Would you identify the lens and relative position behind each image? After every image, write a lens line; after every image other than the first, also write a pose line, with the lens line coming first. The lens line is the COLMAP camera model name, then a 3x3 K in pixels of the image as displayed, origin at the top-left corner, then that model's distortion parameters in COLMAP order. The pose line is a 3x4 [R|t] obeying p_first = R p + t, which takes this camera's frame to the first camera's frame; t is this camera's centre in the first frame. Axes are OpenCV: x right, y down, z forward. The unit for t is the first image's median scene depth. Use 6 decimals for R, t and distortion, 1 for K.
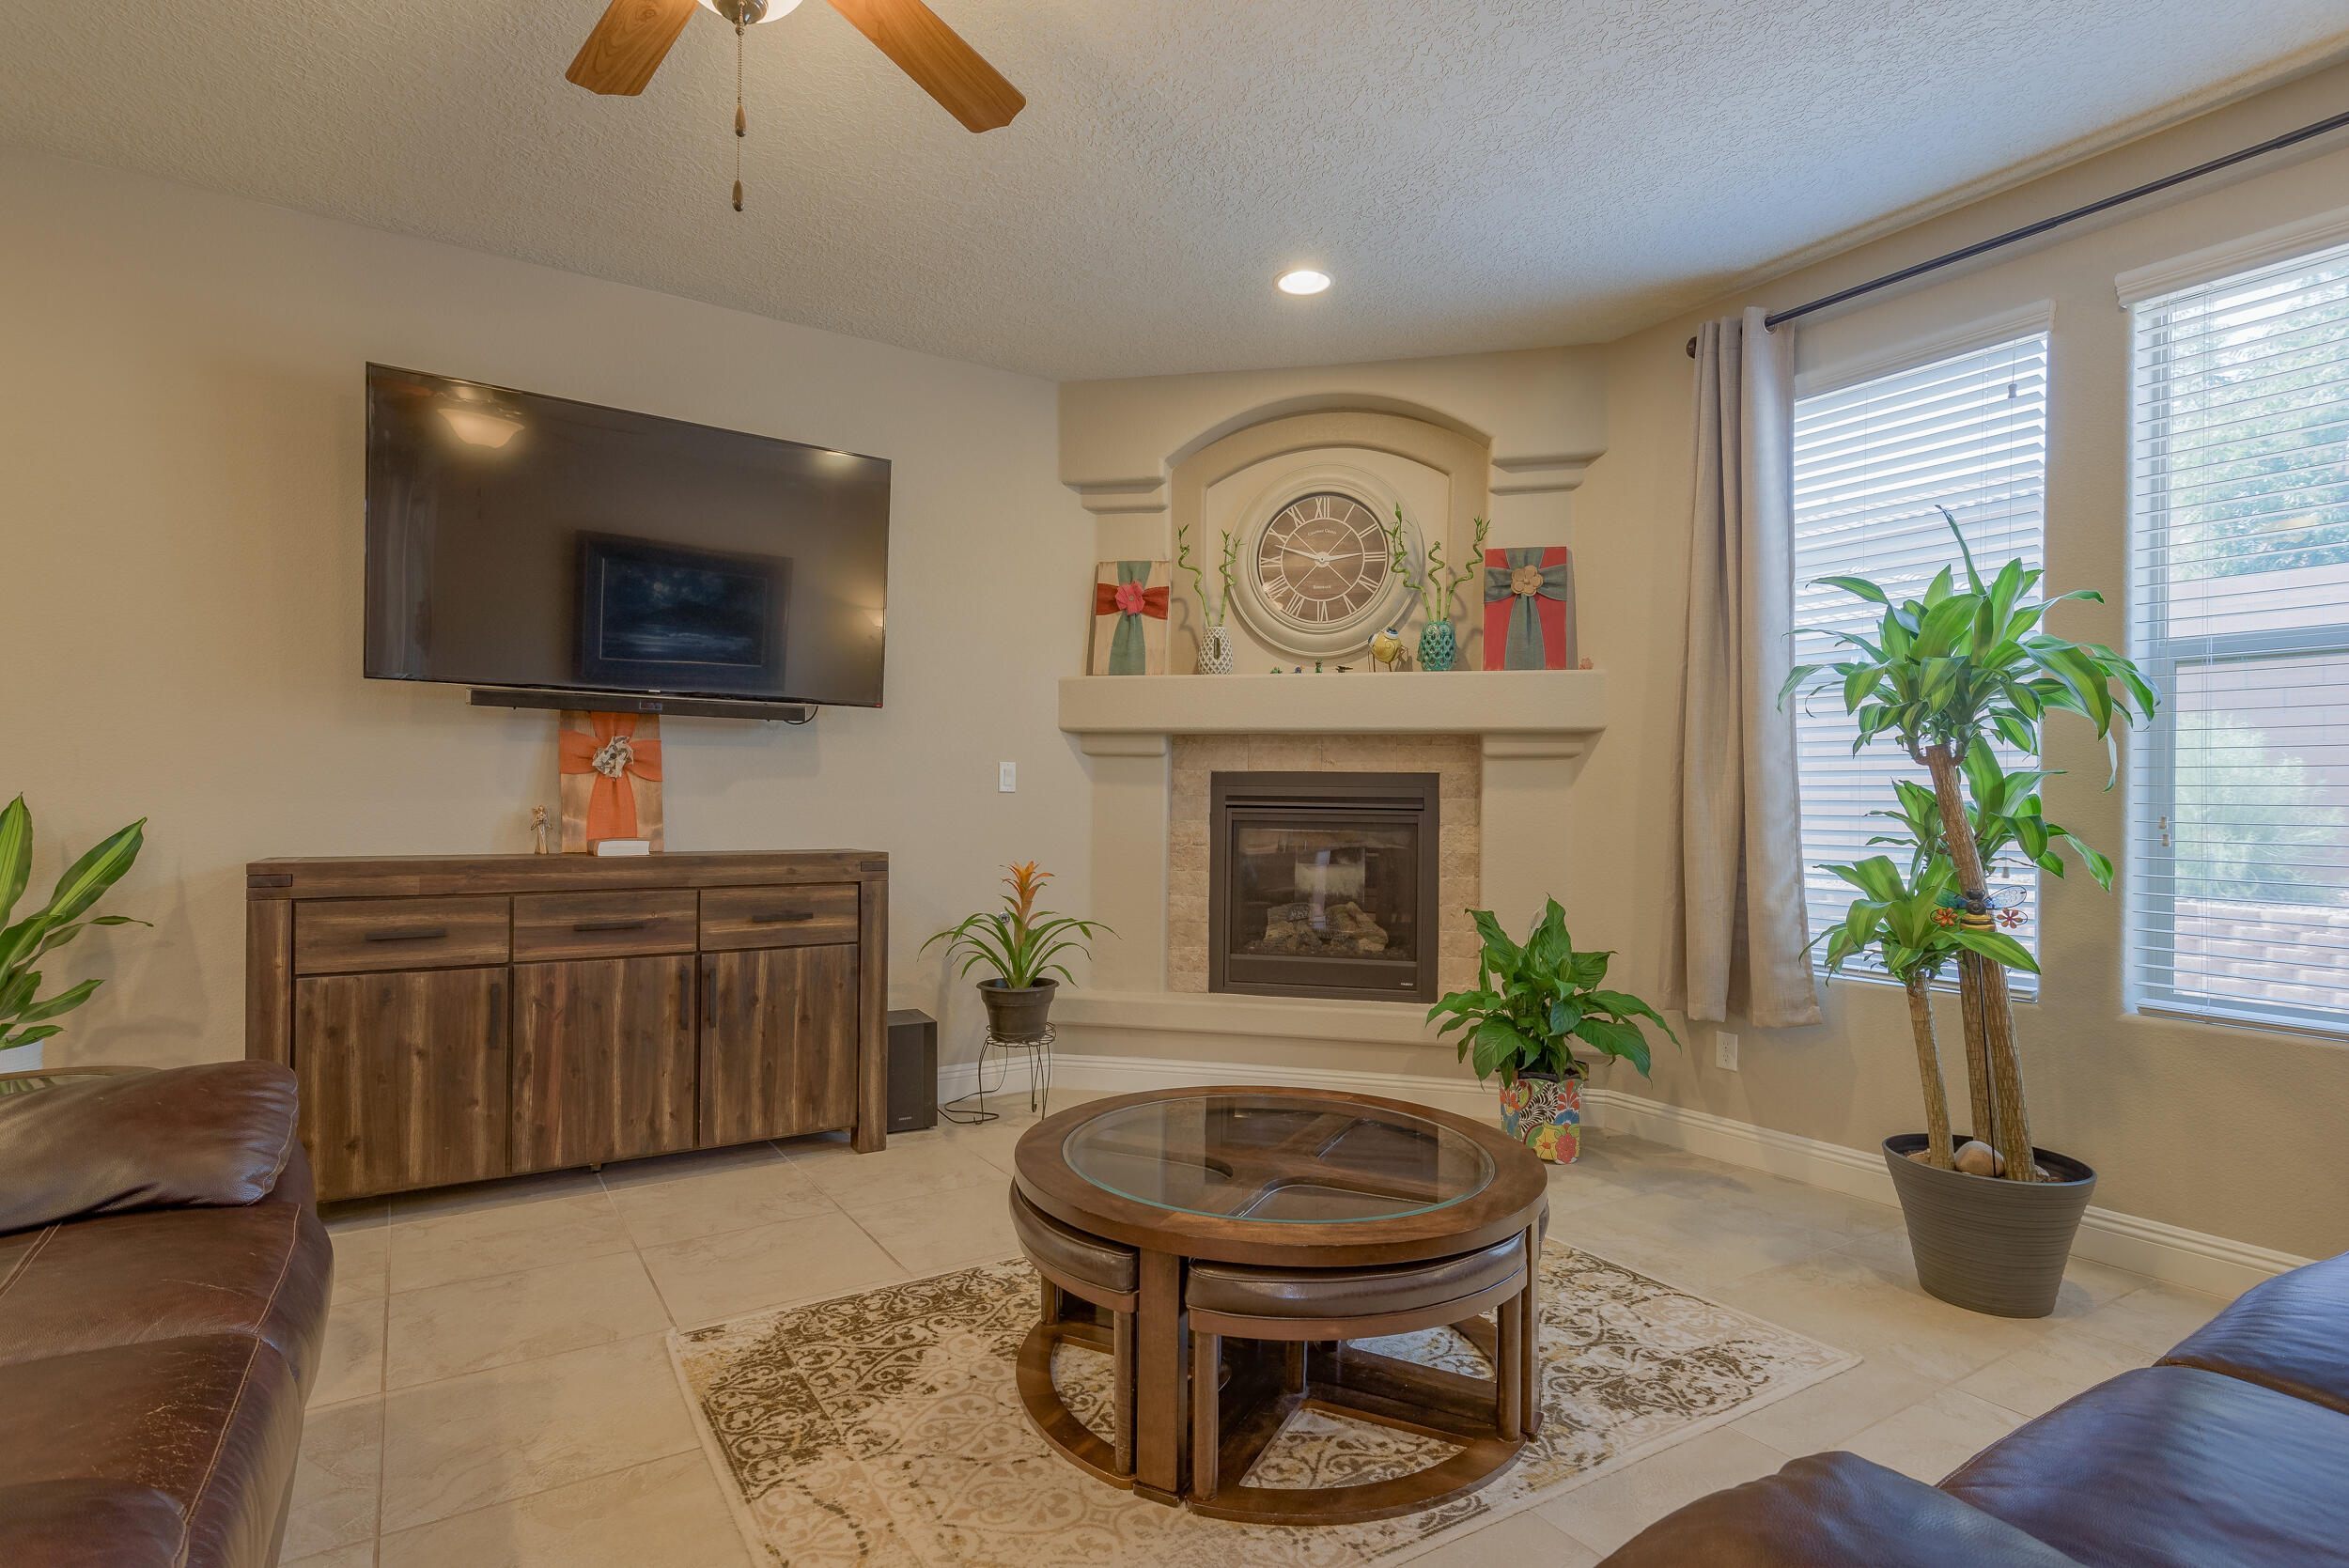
lens RADIAL K [[1213.3, 0, 1163.9], [0, 1213.3, 799.0], [0, 0, 1]] dist [0.007138, -0.003754]
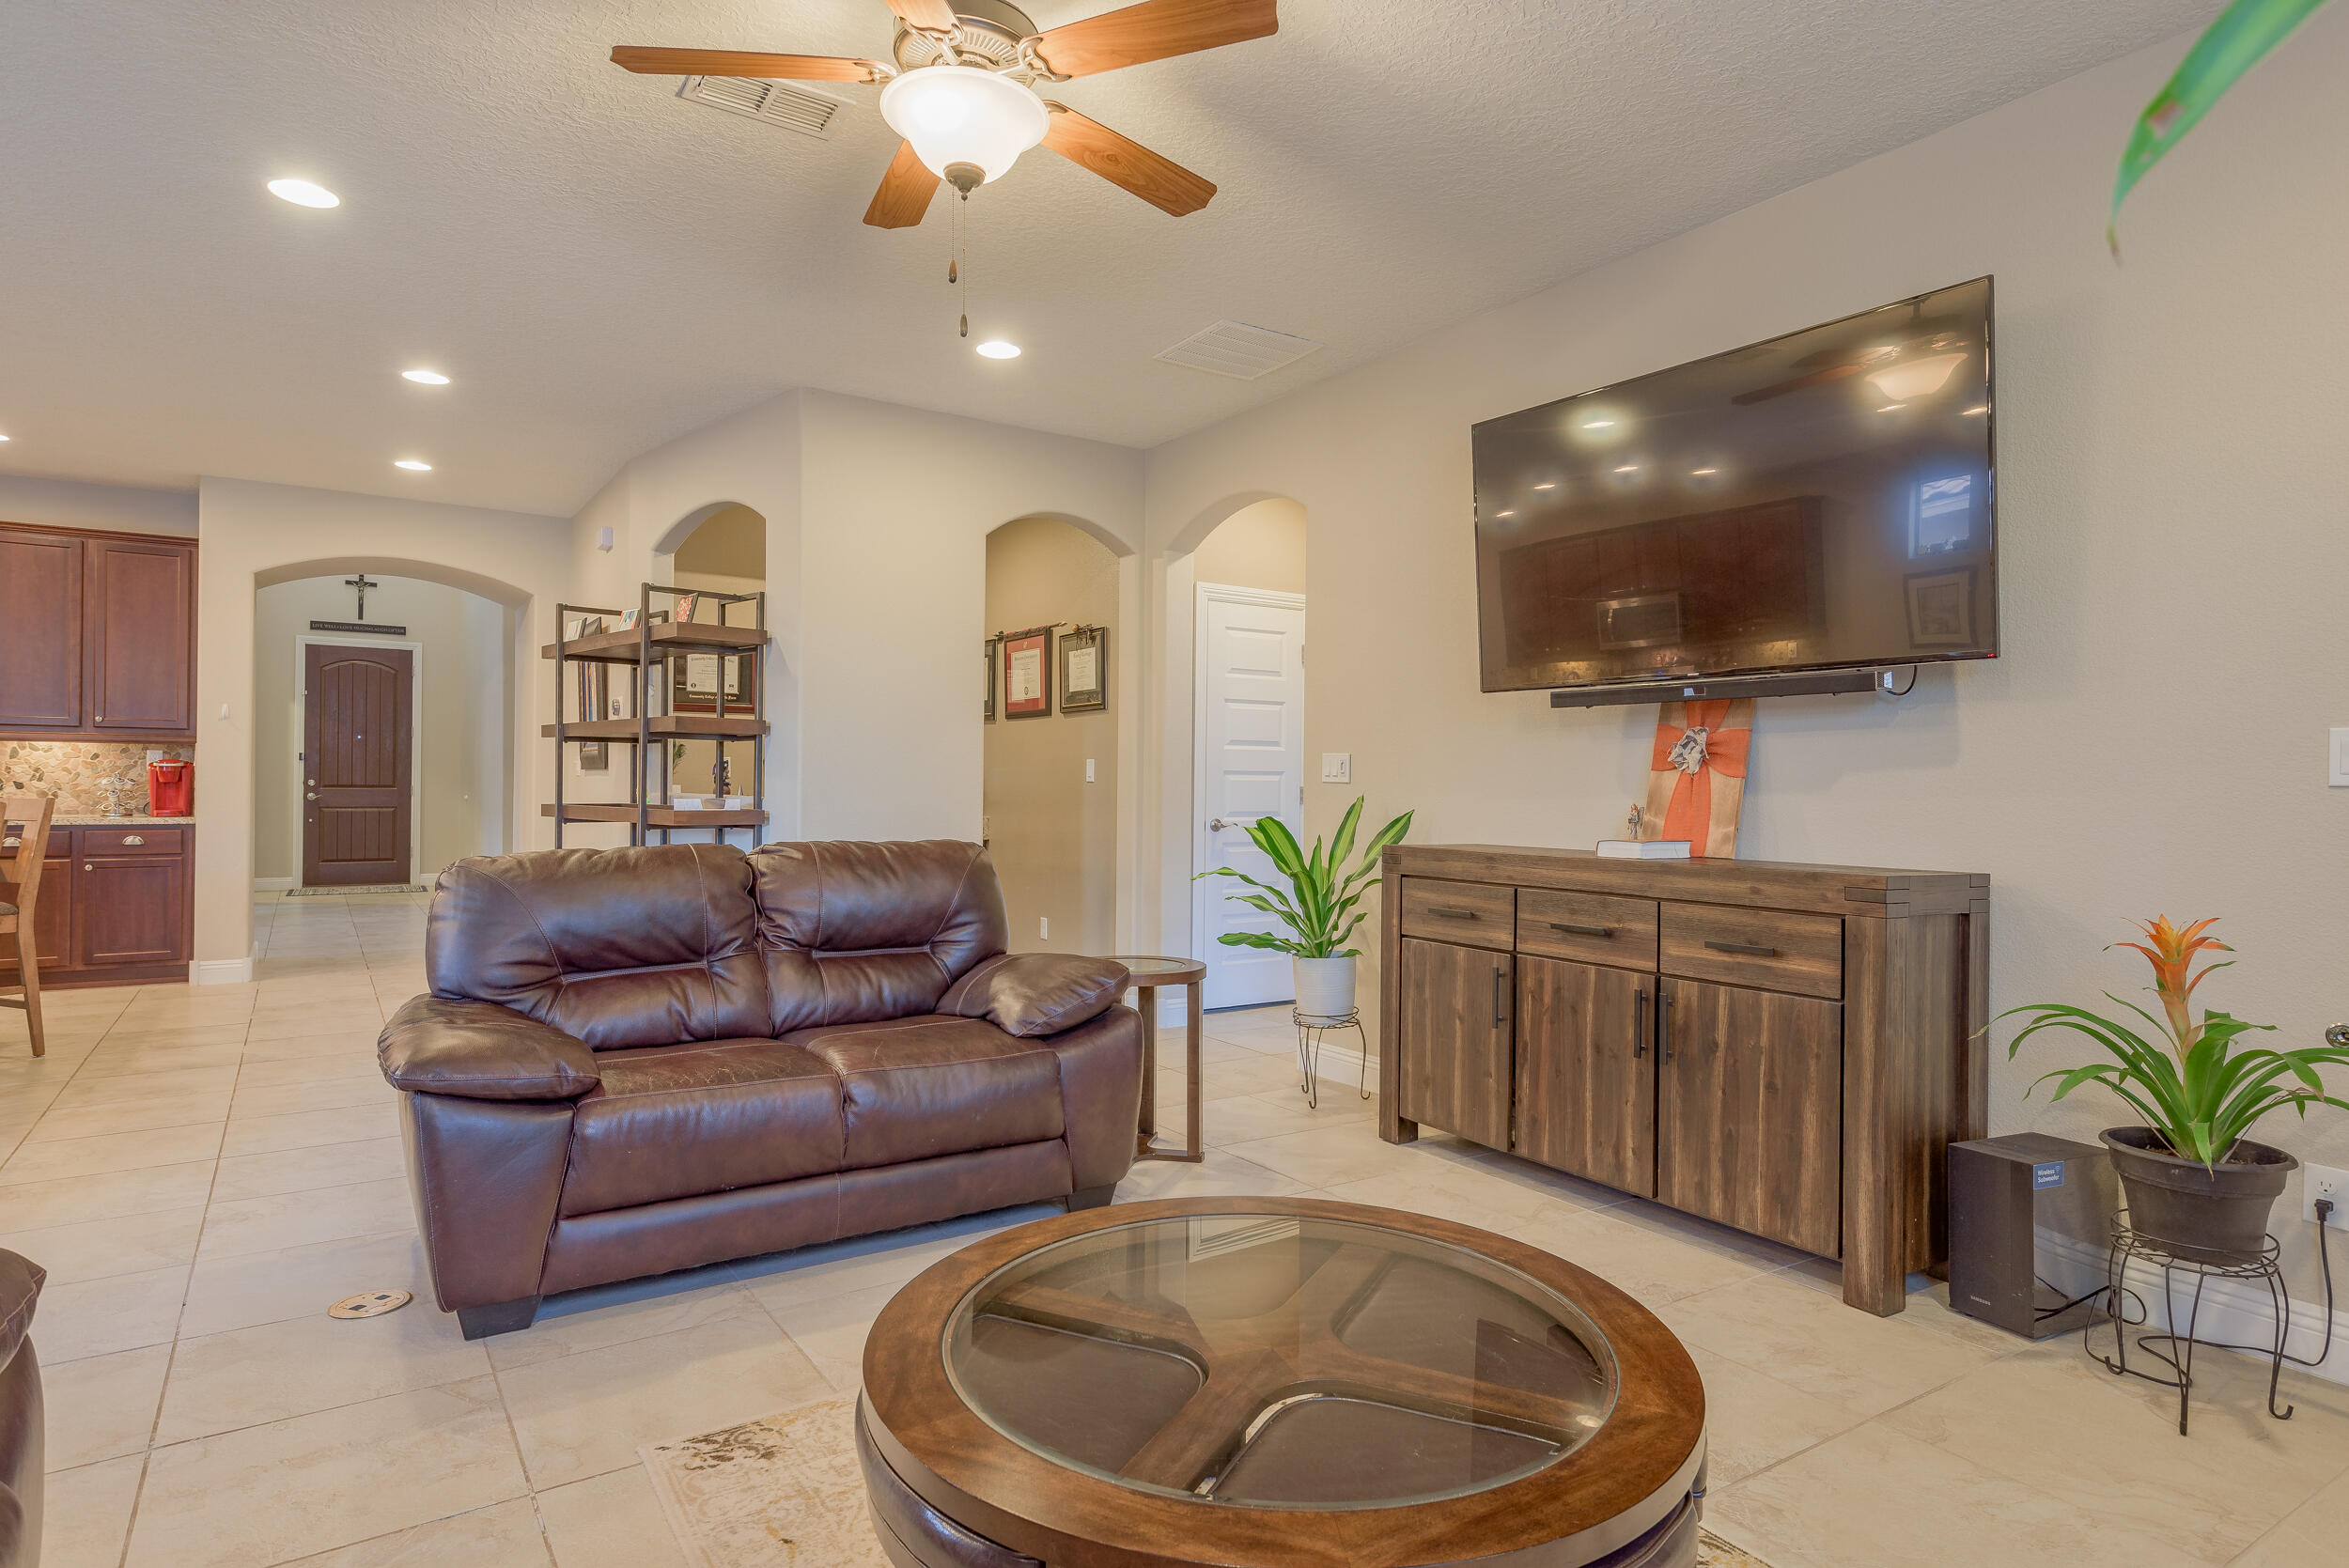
lens RADIAL K [[1282.7, 0, 1156.4], [0, 1282.7, 779.5], [0, 0, 1]] dist [0.035428, -0.001477]
pose [[-0.005378, -0.012601, -0.999906, 0.531484], [-0.006361, 0.999901, -0.012567, 0.001490], [0.999965, 0.006293, -0.005457, 0.634864]]
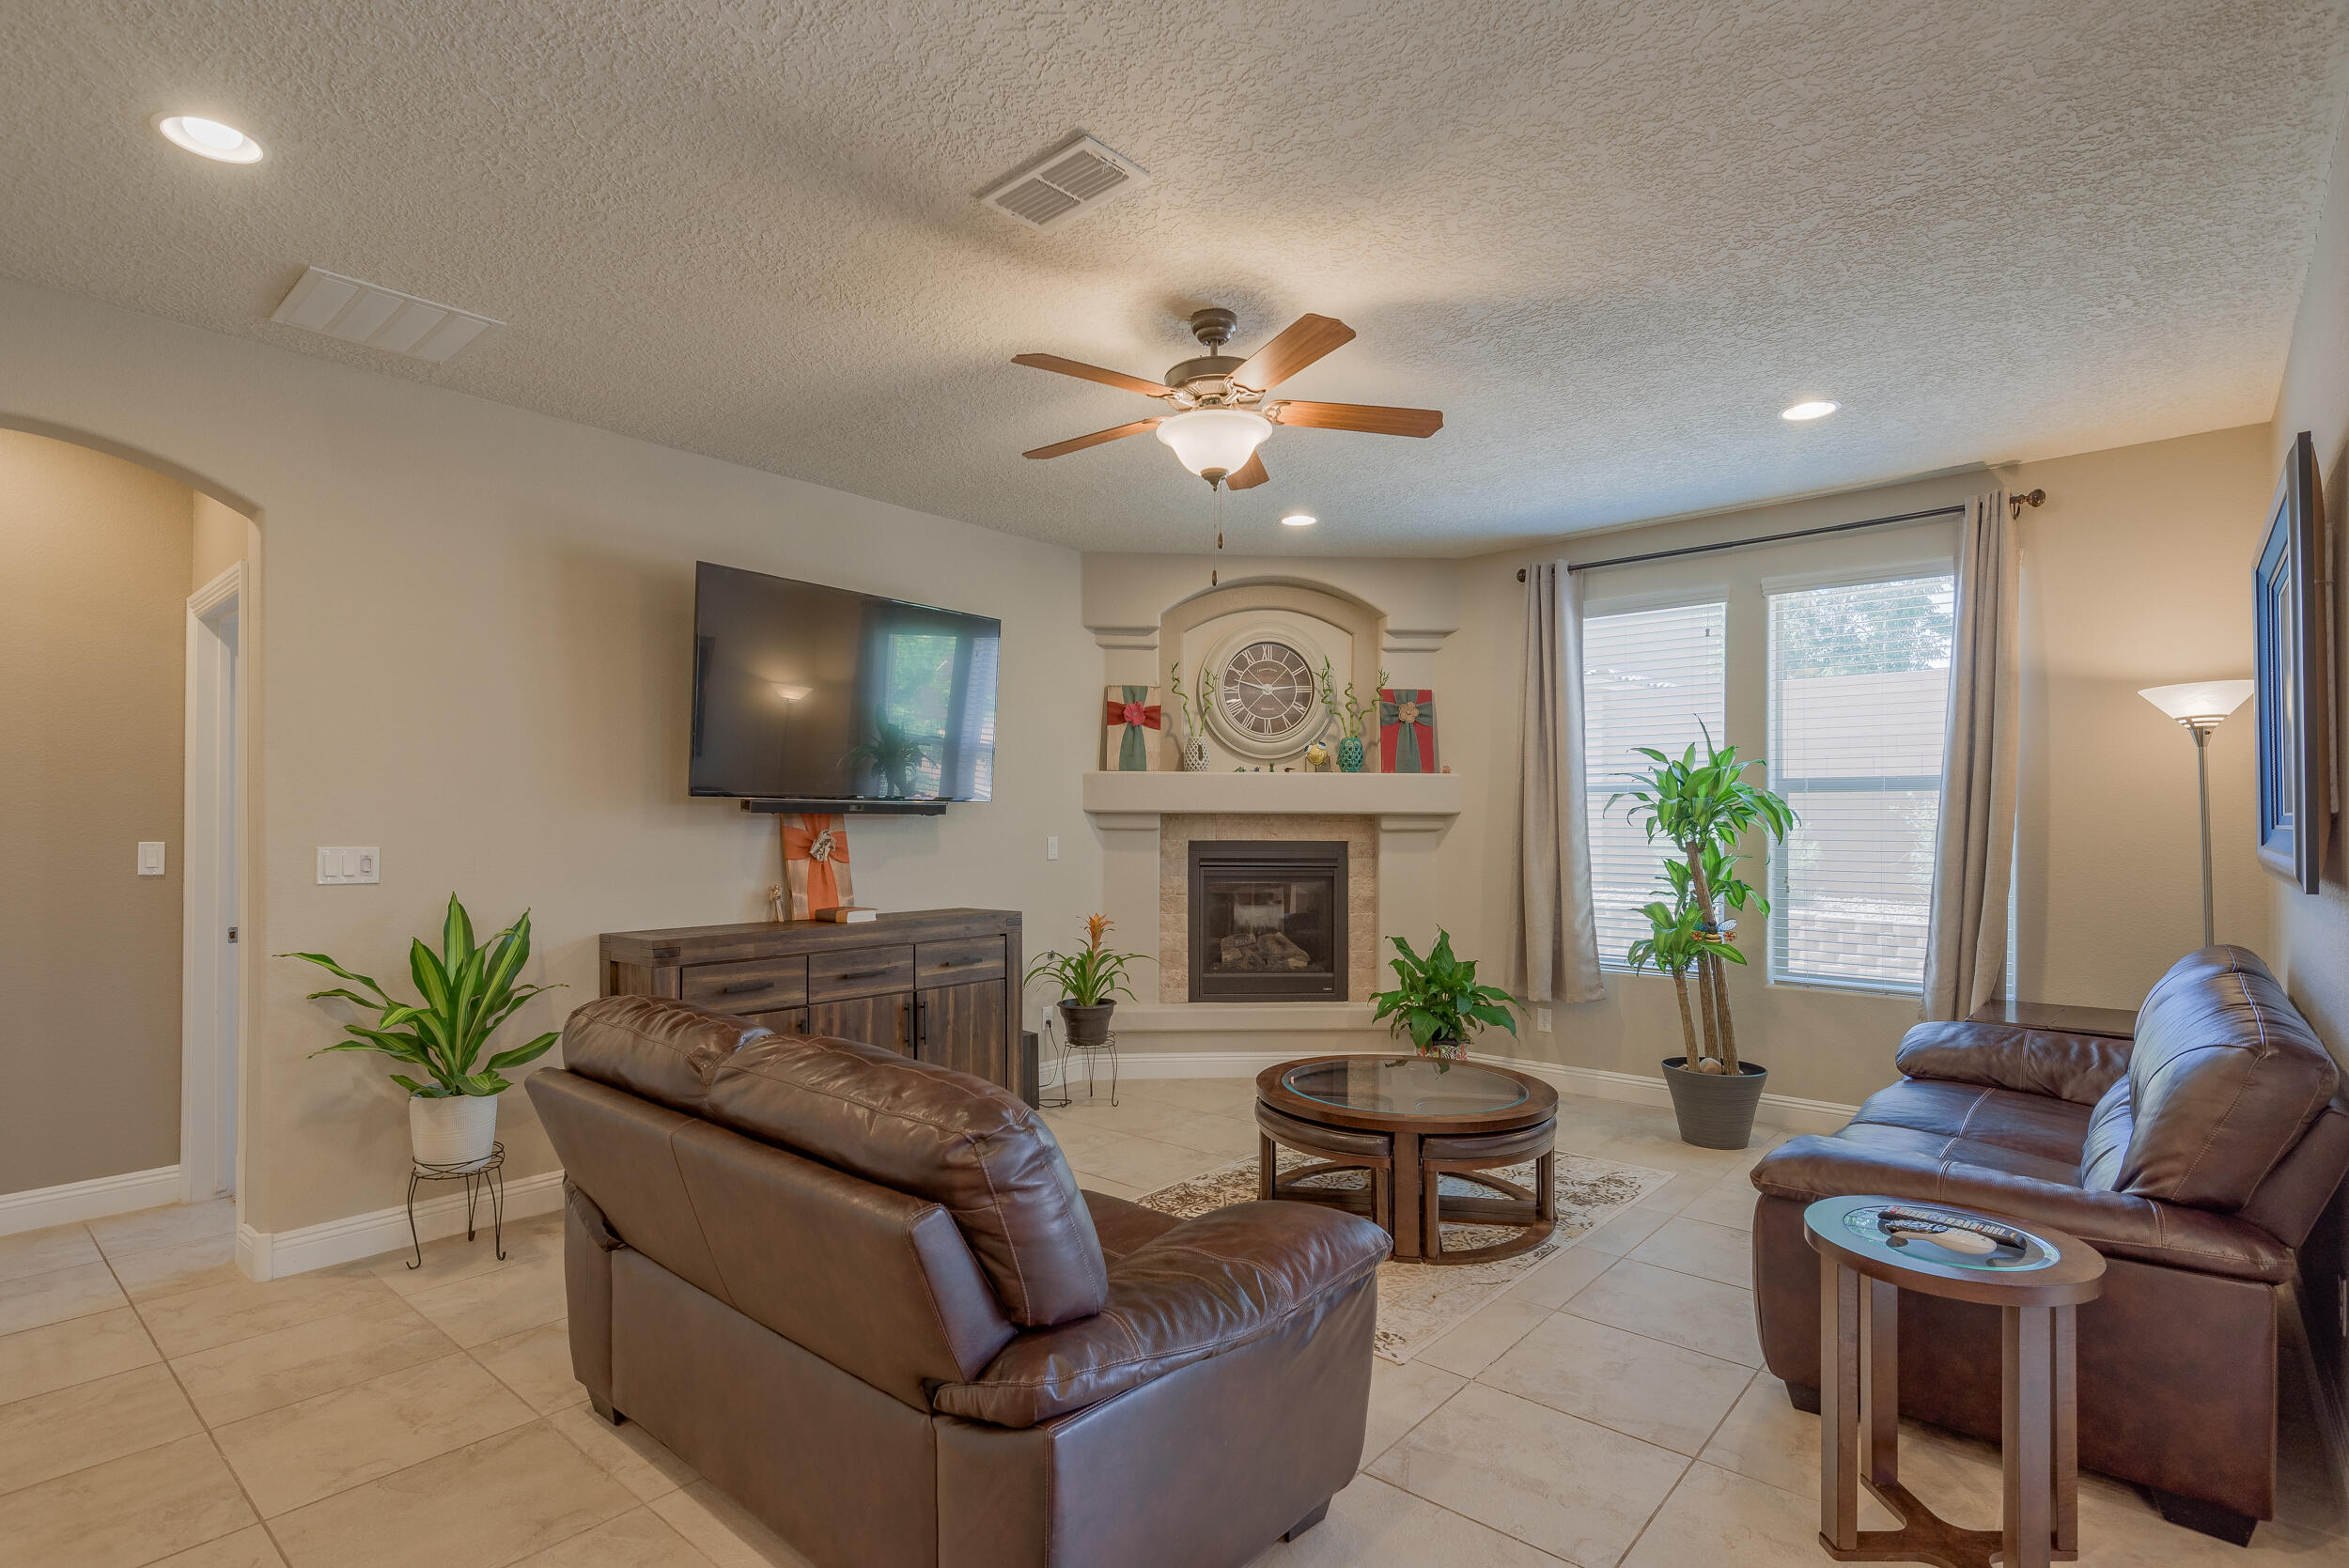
lens RADIAL K [[1213.3, 0, 1173.5], [0, 1213.3, 805.5], [0, 0, 1]] dist [0.007138, -0.003754]
pose [[0.951945, -0.003460, 0.306250, -0.514749], [0.004923, 0.999980, -0.004003, -0.073911], [-0.306230, 0.005318, 0.951943, -0.386606]]
